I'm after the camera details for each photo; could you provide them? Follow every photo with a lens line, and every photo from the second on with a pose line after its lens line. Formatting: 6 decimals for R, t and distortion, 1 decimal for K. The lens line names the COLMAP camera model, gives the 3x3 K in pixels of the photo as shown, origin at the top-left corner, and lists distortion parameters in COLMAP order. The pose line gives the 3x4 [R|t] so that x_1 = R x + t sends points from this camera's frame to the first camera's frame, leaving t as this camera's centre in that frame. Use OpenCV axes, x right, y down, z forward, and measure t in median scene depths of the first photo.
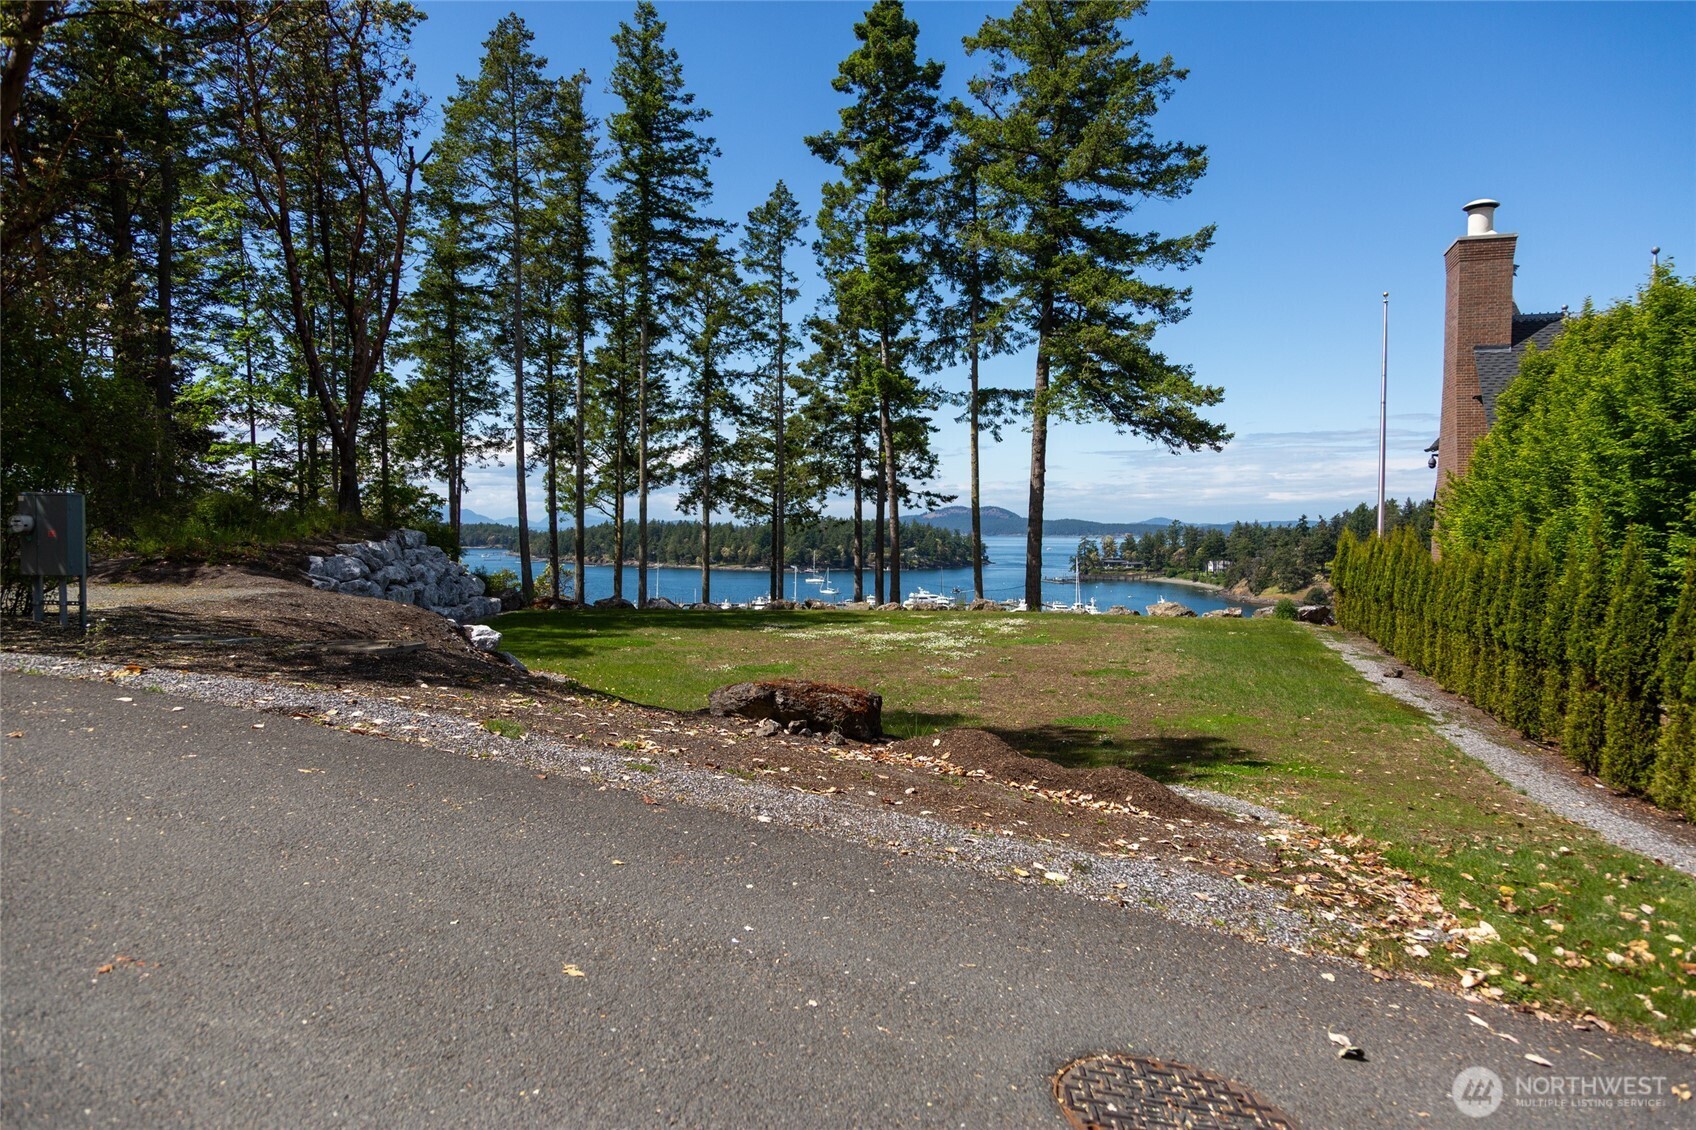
lens RADIAL K [[1133.6, 0, 854.3], [0, 1133.6, 564.5], [0, 0, 1]] dist [0.019298, -0.000088]
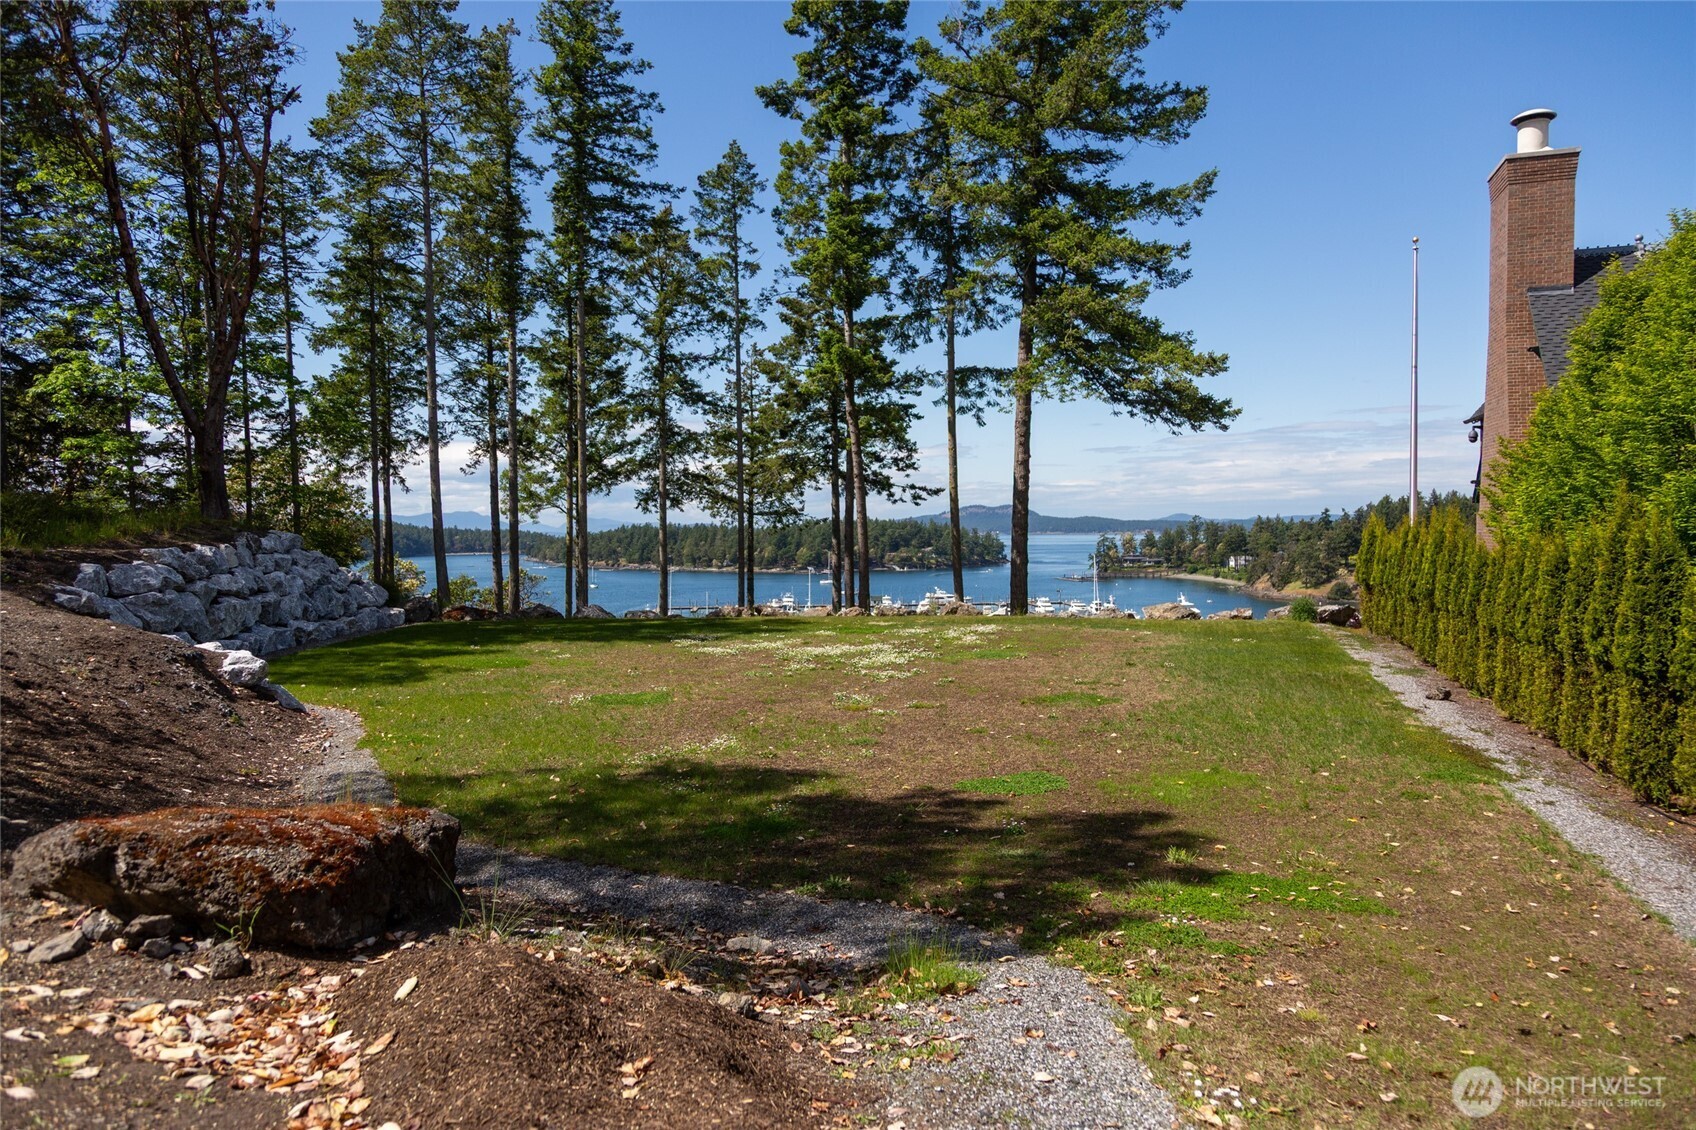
lens RADIAL K [[1133.6, 0, 854.3], [0, 1133.6, 564.5], [0, 0, 1]] dist [0.019298, -0.000088]
pose [[0.999741, -0.014203, -0.017773, 0.043698], [0.014190, 0.999899, -0.000832, 0.000925], [0.017783, 0.000579, 0.999842, 0.104552]]
